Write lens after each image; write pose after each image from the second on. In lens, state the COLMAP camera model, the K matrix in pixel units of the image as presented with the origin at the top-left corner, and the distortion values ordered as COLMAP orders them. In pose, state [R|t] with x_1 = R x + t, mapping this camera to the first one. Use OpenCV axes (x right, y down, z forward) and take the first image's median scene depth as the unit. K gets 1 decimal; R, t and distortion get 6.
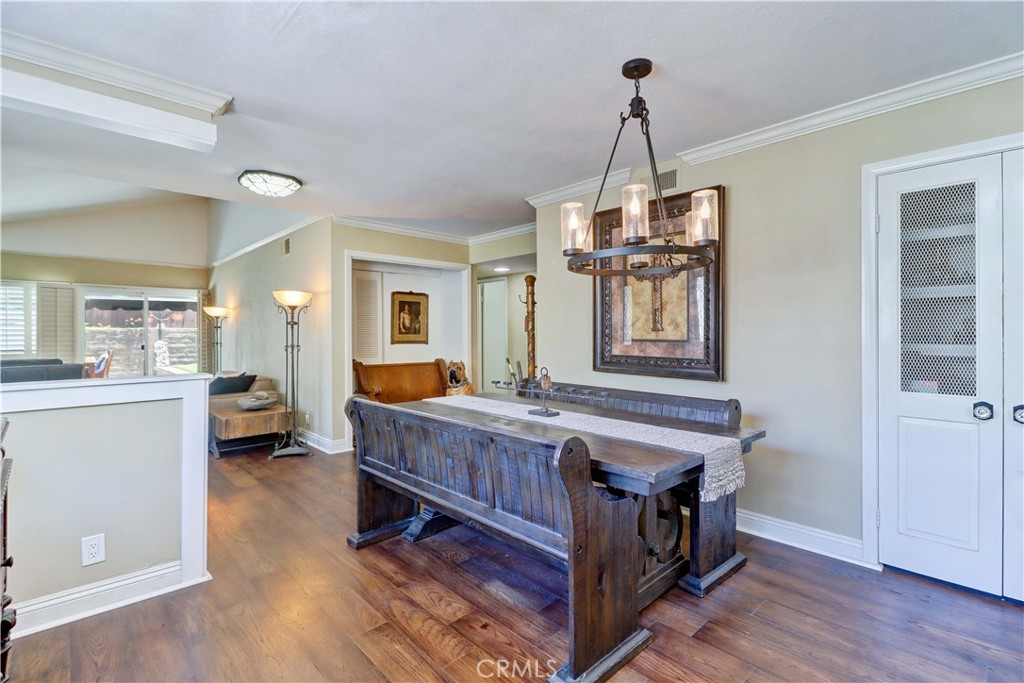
lens RADIAL K [[478.0, 0, 521.5], [0, 478.0, 334.4], [0, 0, 1]] dist [0.023024, -0.011455]
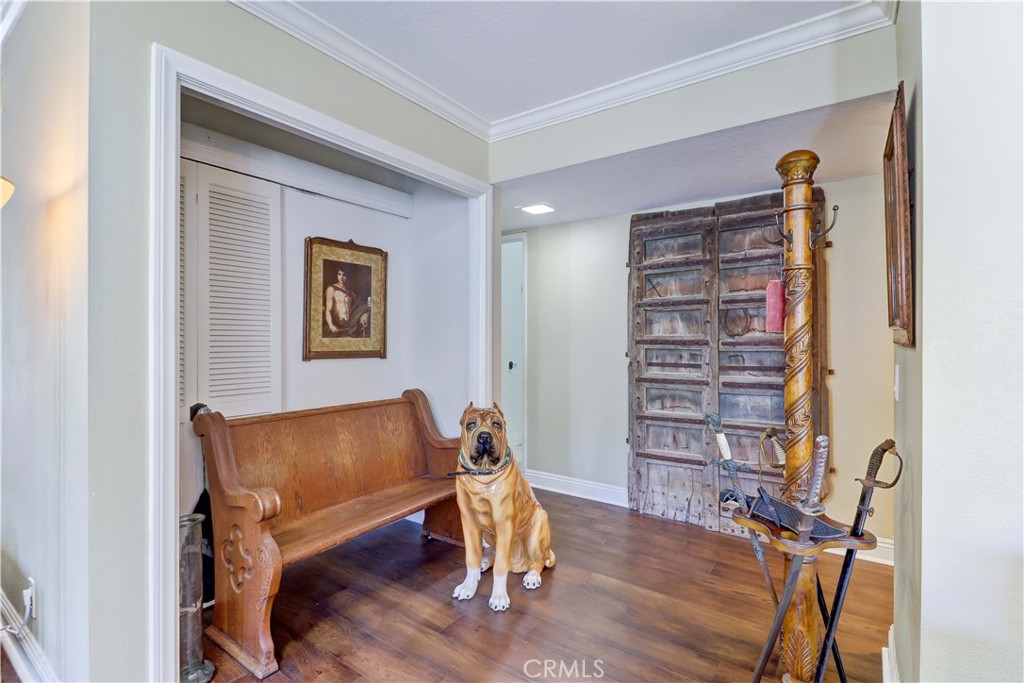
lens RADIAL K [[478.0, 0, 521.5], [0, 478.0, 334.4], [0, 0, 1]] dist [0.023024, -0.011455]
pose [[0.981440, 0.004211, 0.191725, -0.162308], [-0.002803, 0.999967, -0.007615, 0.000248], [-0.191751, 0.006937, 0.981419, 0.537396]]
